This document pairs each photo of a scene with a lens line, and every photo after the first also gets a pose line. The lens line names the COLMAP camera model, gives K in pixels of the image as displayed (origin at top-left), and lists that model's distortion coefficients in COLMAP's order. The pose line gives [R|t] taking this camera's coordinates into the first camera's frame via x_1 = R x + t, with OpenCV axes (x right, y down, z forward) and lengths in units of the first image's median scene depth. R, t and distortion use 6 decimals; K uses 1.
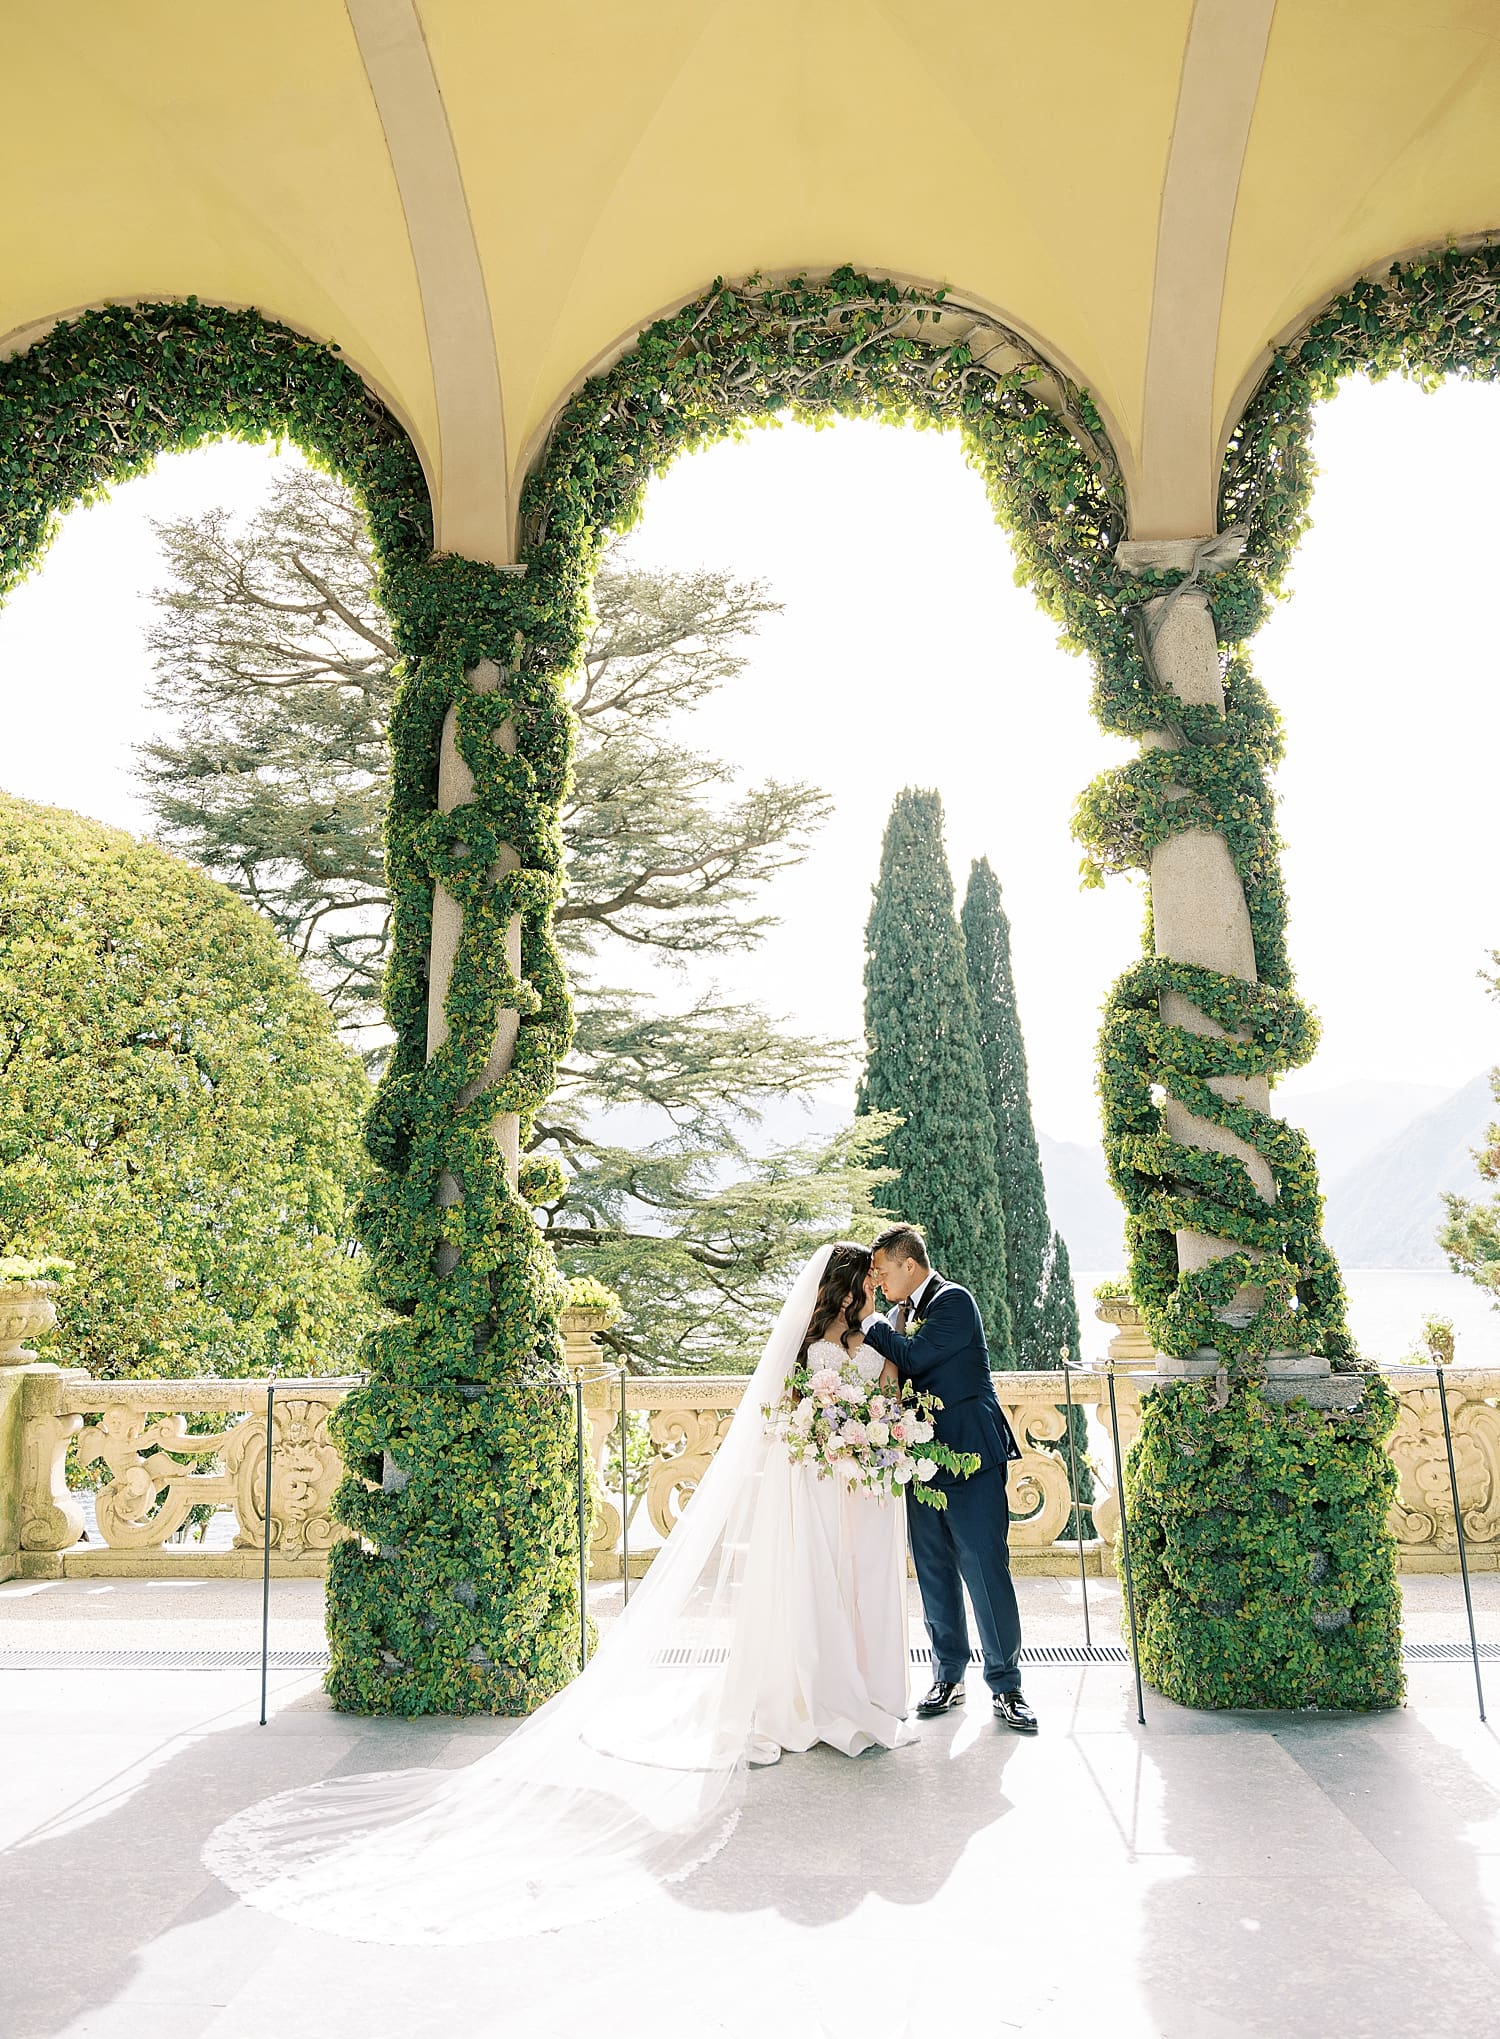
lens RADIAL K [[1763.0, 0, 750.0], [0, 1763.0, 1019.5], [0, 0, 1]] dist [0.066052, -0.007589]
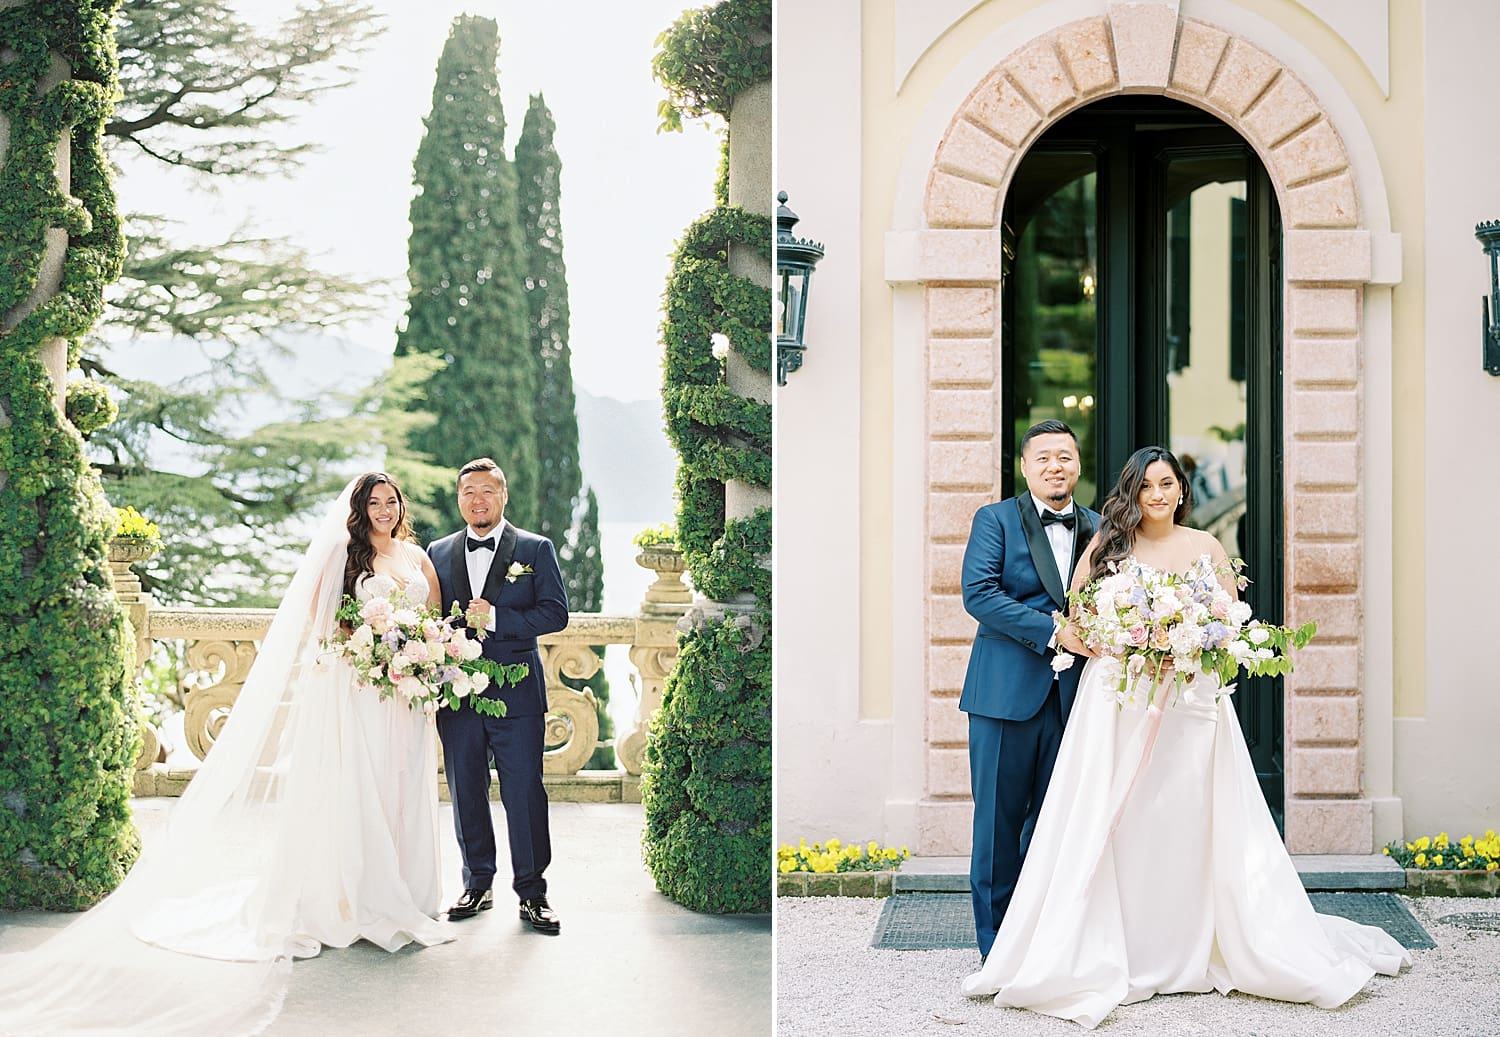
lens RADIAL K [[1390.2, 0, 750.0], [0, 1390.2, 518.5], [0, 0, 1]] dist [-0.040624, -0.015536]
pose [[0.995214, 0.034641, 0.091369, 0.187212], [-0.052540, 0.978090, 0.201444, -0.022969], [-0.082389, -0.205281, 0.975229, 0.214992]]
